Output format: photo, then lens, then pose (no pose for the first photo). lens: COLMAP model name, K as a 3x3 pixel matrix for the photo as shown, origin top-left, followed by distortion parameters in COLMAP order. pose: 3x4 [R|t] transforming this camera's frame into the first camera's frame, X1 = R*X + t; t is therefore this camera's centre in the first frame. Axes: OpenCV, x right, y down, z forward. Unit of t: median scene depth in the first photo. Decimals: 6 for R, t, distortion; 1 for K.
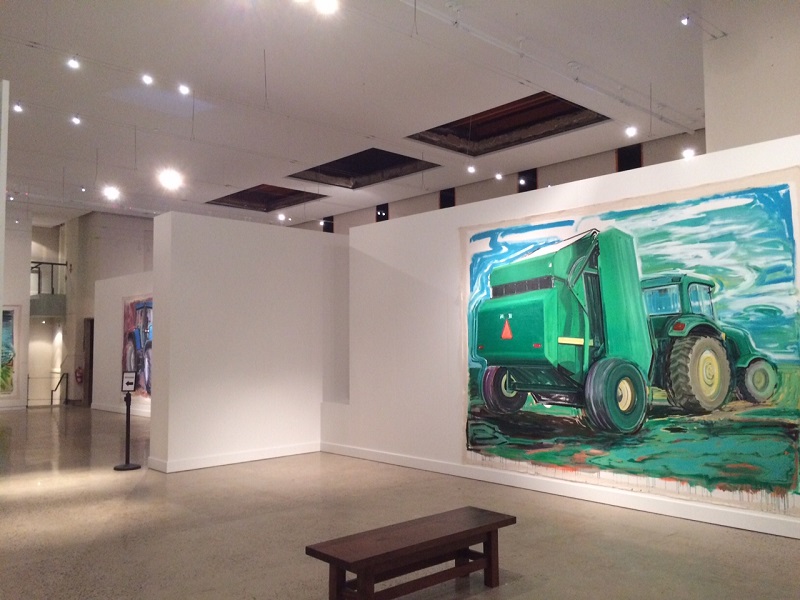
lens RADIAL K [[682.0, 0, 400.0], [0, 682.0, 300.0], [0, 0, 1]] dist [0.039000, -0.005429]
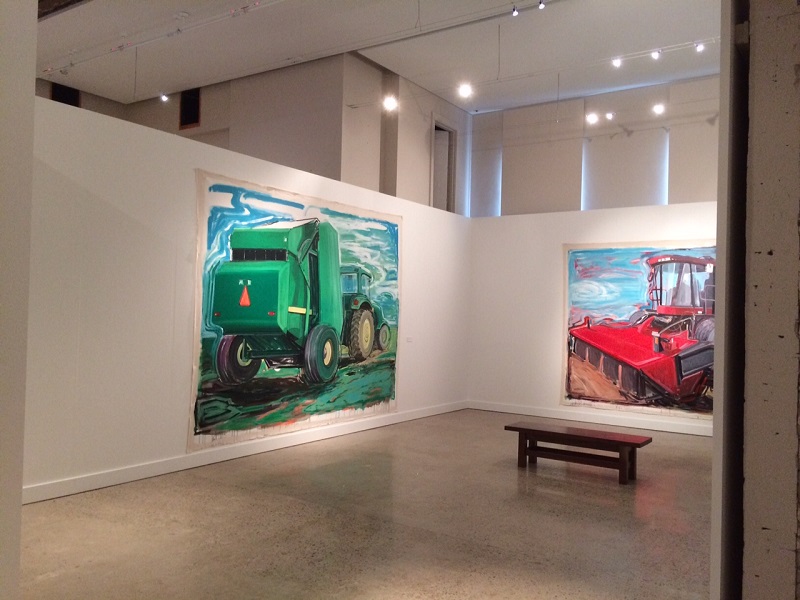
lens RADIAL K [[682.0, 0, 400.0], [0, 682.0, 300.0], [0, 0, 1]] dist [0.039000, -0.005429]
pose [[-0.229481, 0.020249, 0.973103, -0.916401], [-0.087394, 0.995316, -0.041321, 0.076517], [-0.969382, -0.094526, -0.226636, 1.114726]]
